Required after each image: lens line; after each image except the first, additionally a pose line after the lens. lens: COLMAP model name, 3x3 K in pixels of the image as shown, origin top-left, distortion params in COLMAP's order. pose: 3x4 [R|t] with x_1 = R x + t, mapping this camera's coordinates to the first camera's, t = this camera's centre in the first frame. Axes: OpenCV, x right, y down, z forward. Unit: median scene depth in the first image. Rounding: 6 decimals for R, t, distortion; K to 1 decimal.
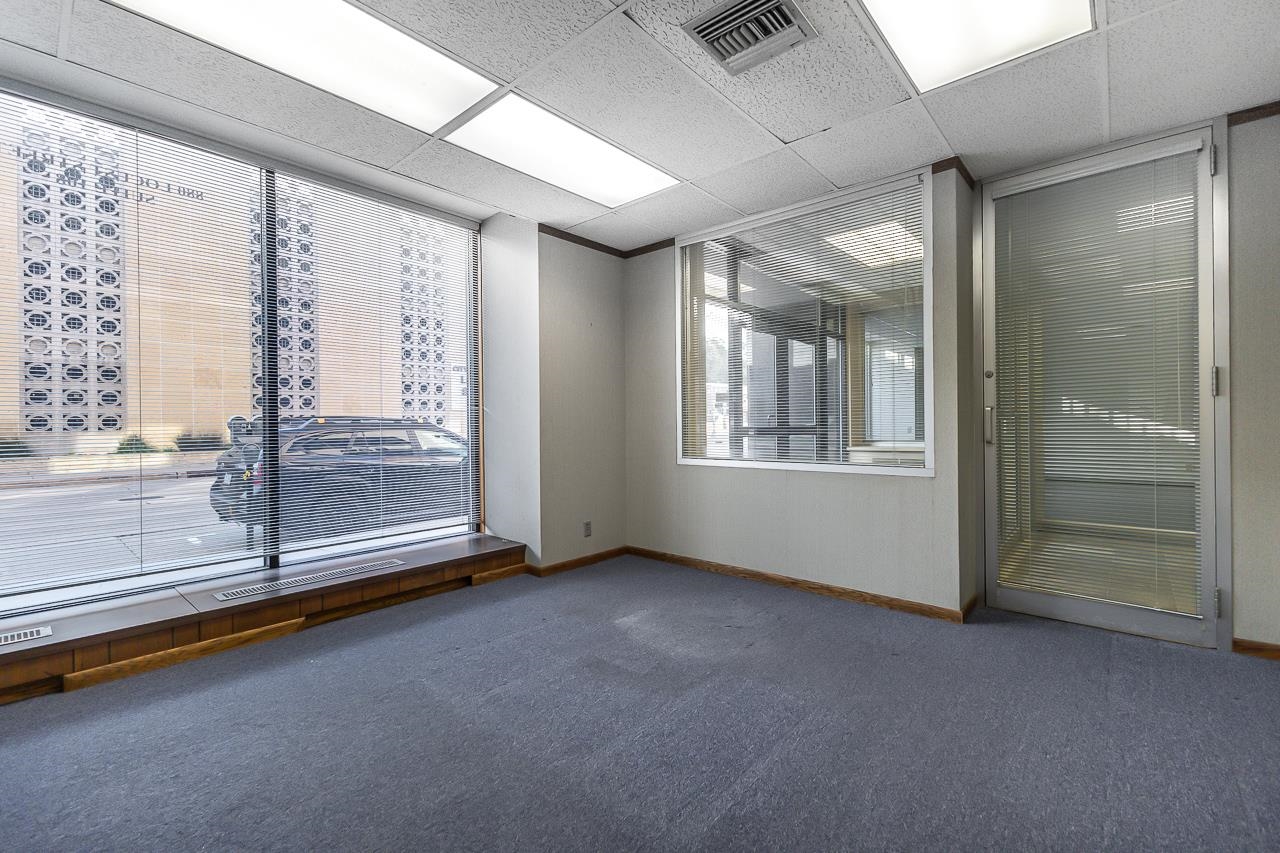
lens RADIAL K [[551.7, 0, 641.1], [0, 551.7, 420.3], [0, 0, 1]] dist [0.006770, -0.000444]
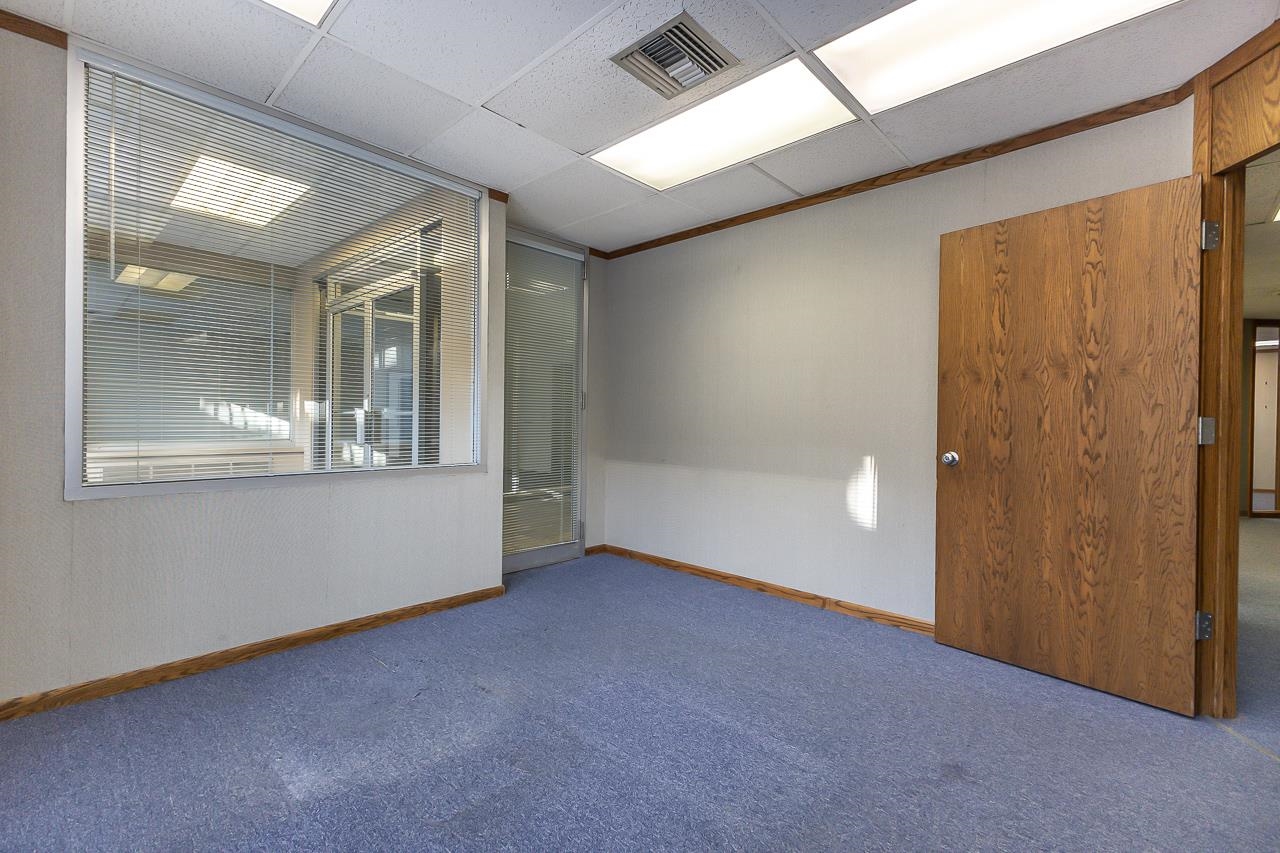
lens RADIAL K [[551.7, 0, 641.1], [0, 551.7, 420.3], [0, 0, 1]] dist [0.006770, -0.000444]
pose [[0.037246, 0.010226, 0.999254, -0.576848], [-0.021466, 0.999725, -0.009430, 0.002870], [-0.999076, -0.021099, 0.037455, 0.671922]]
